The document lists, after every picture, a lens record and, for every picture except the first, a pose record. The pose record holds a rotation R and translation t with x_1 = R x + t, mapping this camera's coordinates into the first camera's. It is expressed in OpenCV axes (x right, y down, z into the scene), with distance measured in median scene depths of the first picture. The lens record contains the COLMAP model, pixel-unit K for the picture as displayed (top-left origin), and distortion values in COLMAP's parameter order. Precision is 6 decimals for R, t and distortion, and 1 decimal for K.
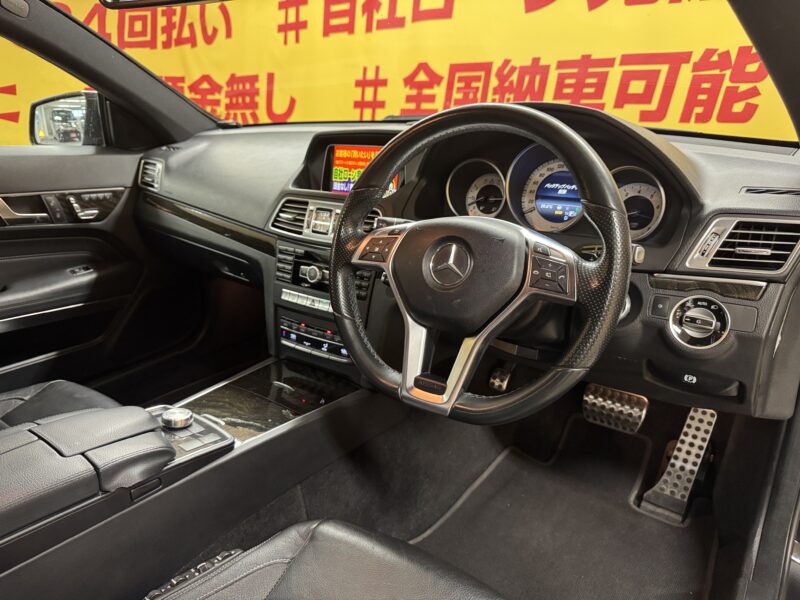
lens RADIAL K [[576.9, 0, 401.7], [0, 576.9, 297.7], [0, 0, 1]] dist [0.016749, -0.044202]
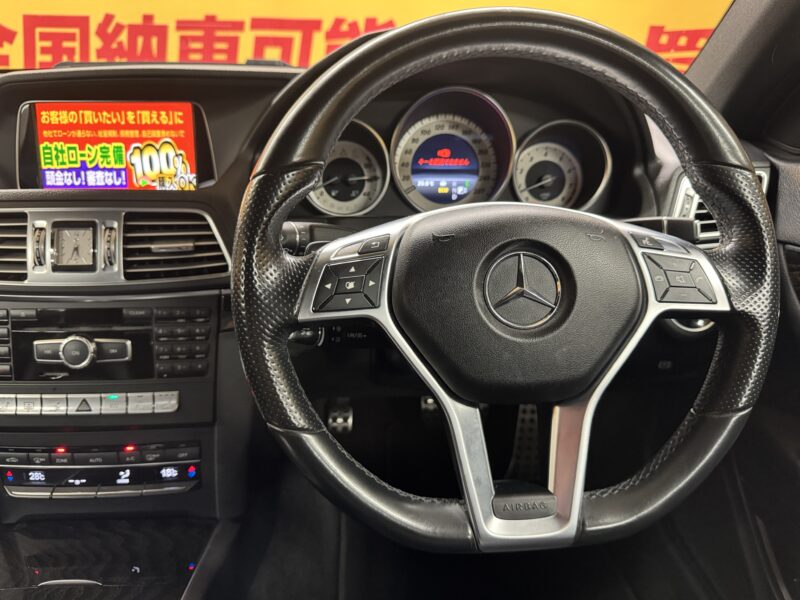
lens RADIAL K [[576.9, 0, 400.0], [0, 576.9, 300.1], [0, 0, 1]] dist [0.016749, -0.044202]
pose [[0.768546, -0.202176, 0.607011, -0.173561], [0.180566, 0.978732, 0.097366, -0.062347], [-0.613786, 0.034775, 0.788706, 0.310461]]
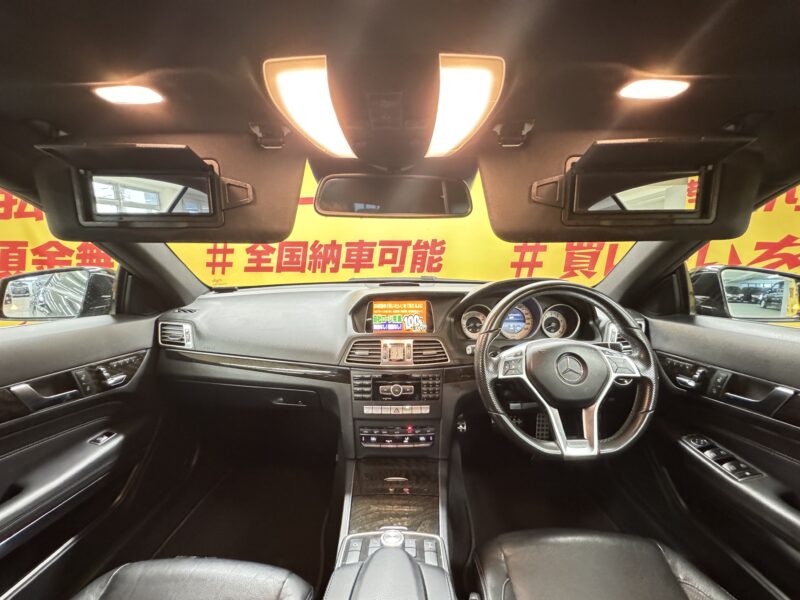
lens RADIAL K [[316.8, 0, 401.1], [0, 316.8, 300.5], [0, 0, 1]] dist [-0.002768, -0.000615]
pose [[0.817293, -0.073390, 0.571529, -0.430395], [0.182579, 0.973732, -0.136052, -0.110863], [-0.546531, 0.215544, 0.809224, 0.224298]]
